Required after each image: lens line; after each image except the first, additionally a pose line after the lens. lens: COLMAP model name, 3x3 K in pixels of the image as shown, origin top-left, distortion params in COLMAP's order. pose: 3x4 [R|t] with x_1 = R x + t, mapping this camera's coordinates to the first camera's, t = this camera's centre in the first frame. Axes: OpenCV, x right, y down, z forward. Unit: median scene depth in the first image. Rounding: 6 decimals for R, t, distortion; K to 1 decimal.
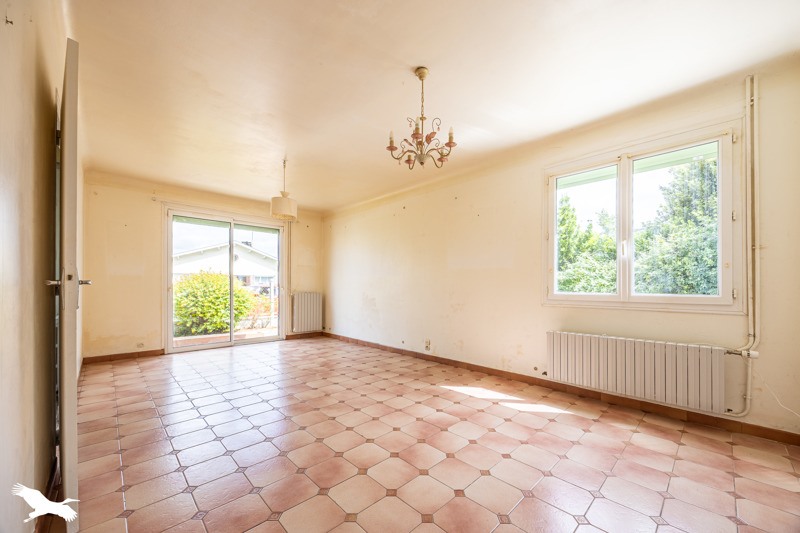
lens RADIAL K [[310.8, 0, 405.5], [0, 310.8, 288.2], [0, 0, 1]] dist [-0.000285, -0.000061]
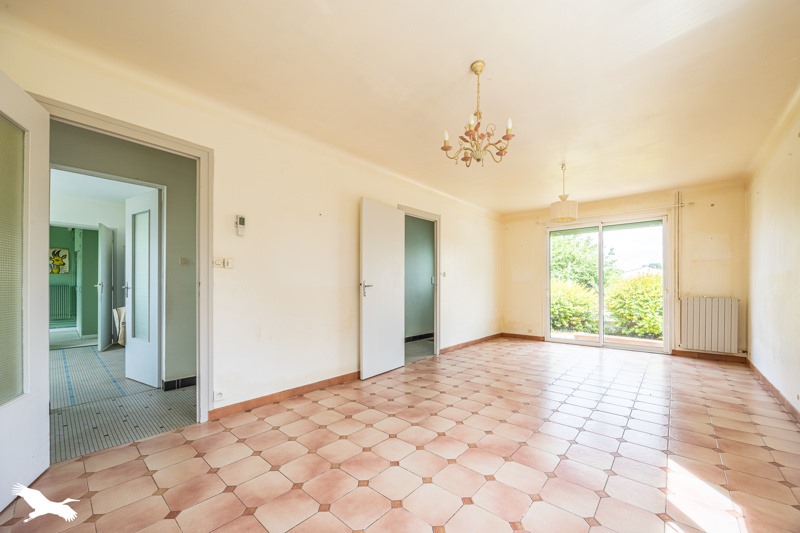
lens RADIAL K [[310.8, 0, 405.2], [0, 310.8, 286.9], [0, 0, 1]] dist [-0.000285, -0.000061]
pose [[0.075153, -0.006343, -0.997152, 0.414034], [-0.006436, 0.999956, -0.006846, 0.000078], [0.997151, 0.006933, 0.075109, 0.290571]]
